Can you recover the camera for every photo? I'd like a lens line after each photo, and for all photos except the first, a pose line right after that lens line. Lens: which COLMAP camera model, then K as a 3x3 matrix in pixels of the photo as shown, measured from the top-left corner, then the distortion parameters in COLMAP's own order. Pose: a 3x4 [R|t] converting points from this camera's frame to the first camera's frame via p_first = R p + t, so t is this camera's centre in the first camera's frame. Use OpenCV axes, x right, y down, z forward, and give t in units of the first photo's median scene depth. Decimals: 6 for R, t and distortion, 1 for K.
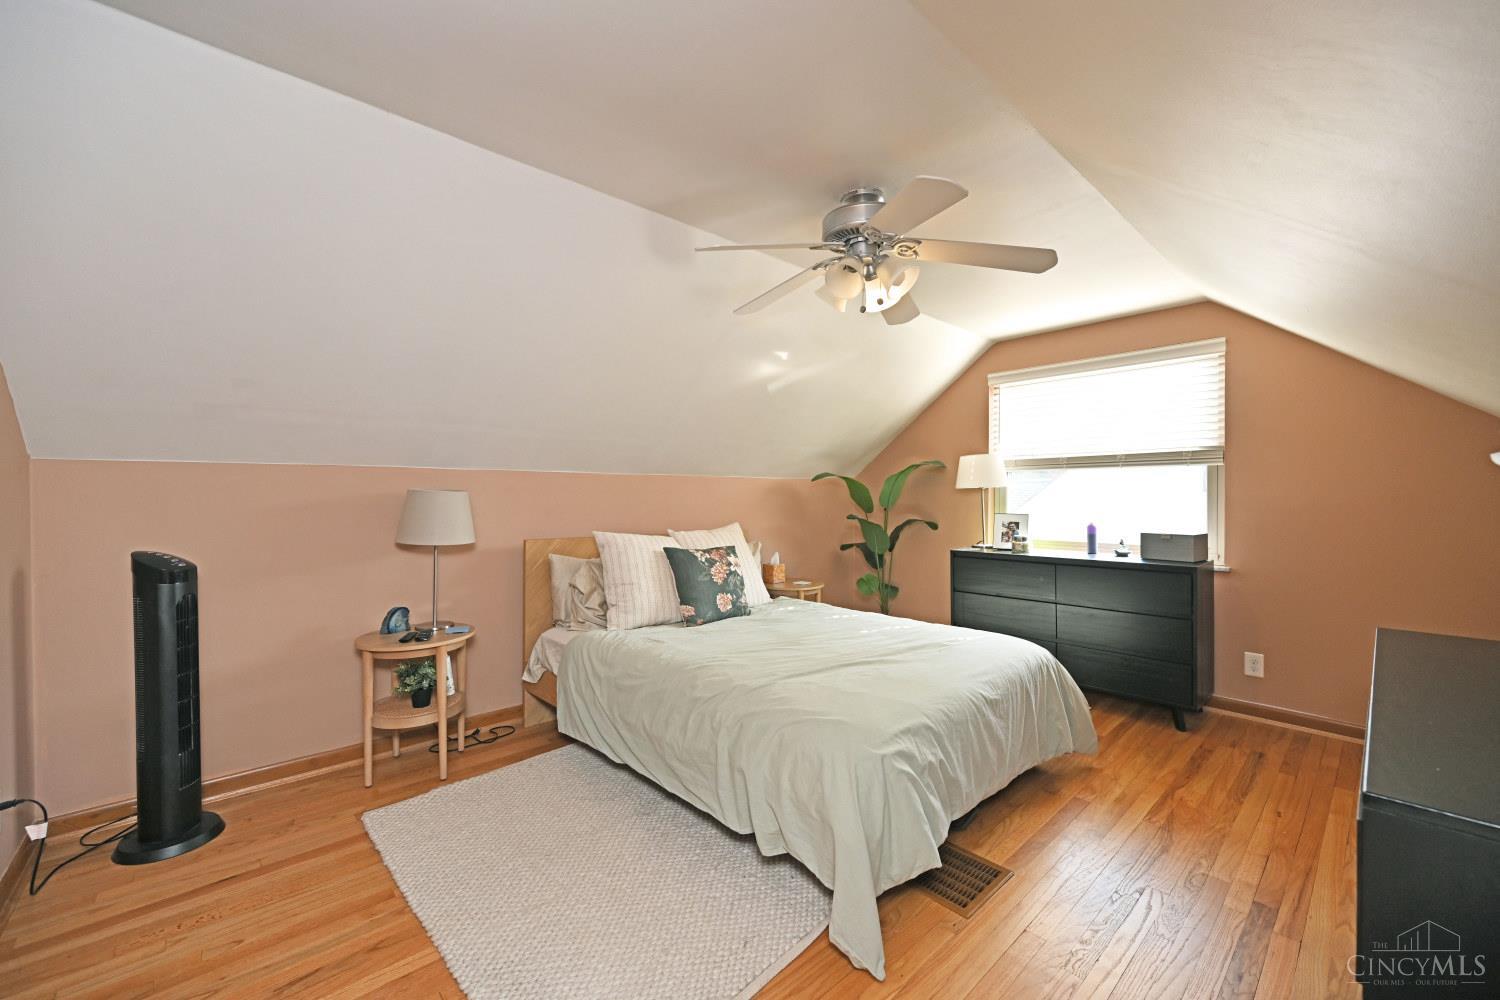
lens RADIAL K [[587.5, 0, 751.8], [0, 587.5, 499.1], [0, 0, 1]] dist [0.000588, 0.000013]
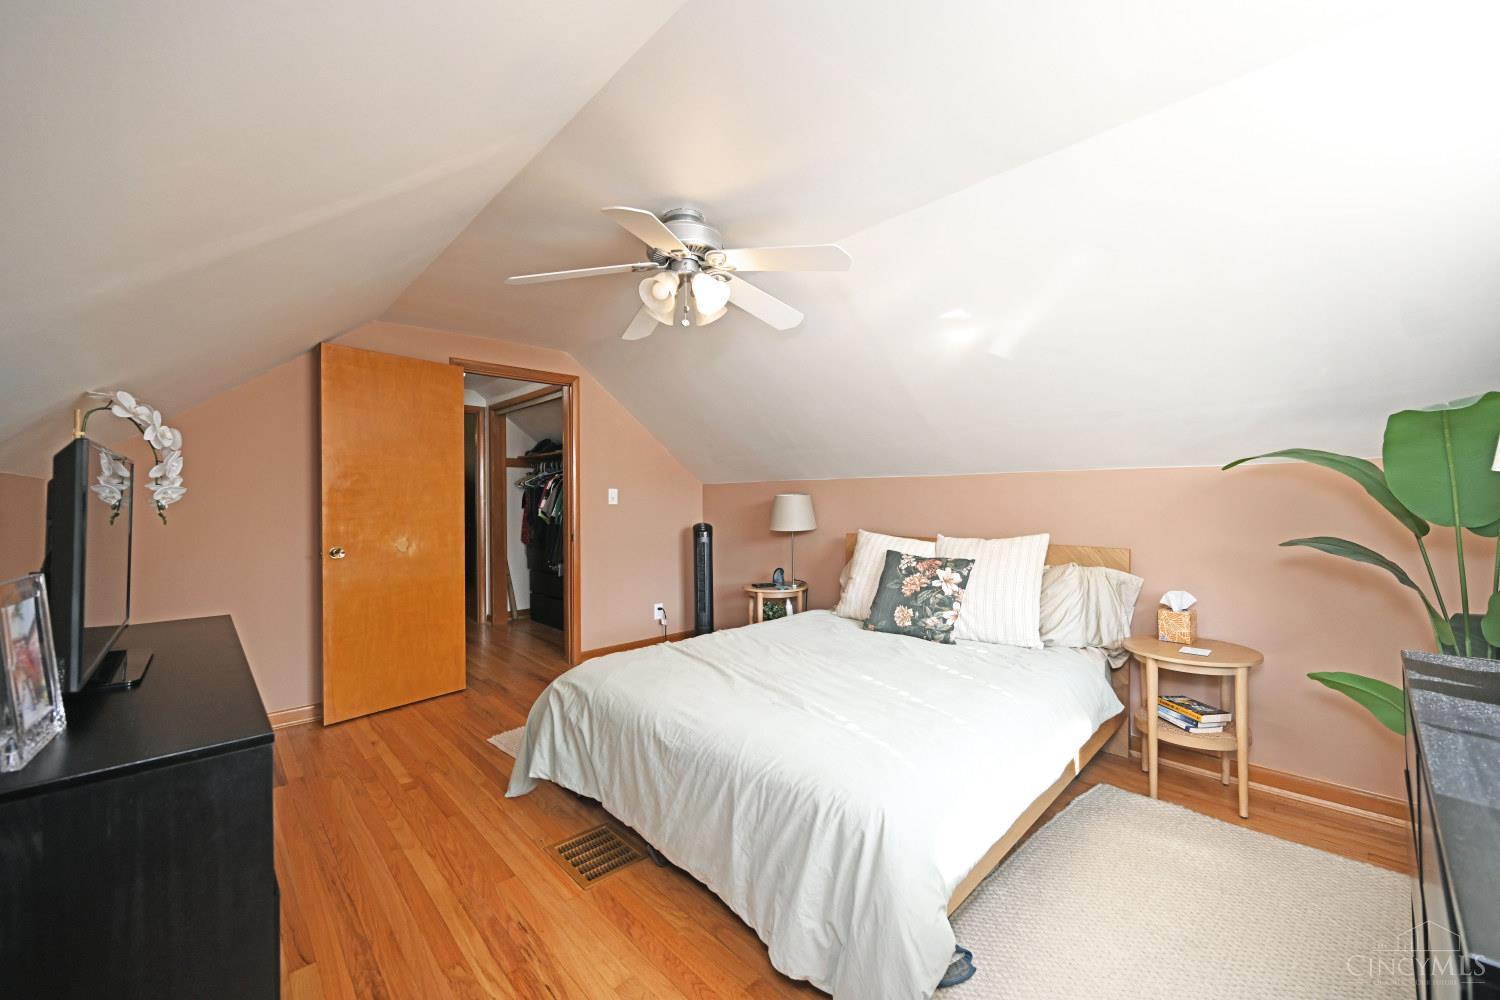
lens RADIAL K [[587.5, 0, 749.7], [0, 587.5, 486.5], [0, 0, 1]] dist [0.000588, 0.000013]
pose [[0.006406, -0.020846, -0.999762, 0.950536], [0.003636, 0.999777, -0.020823, -0.006400], [0.999973, -0.003502, 0.006480, 0.841857]]
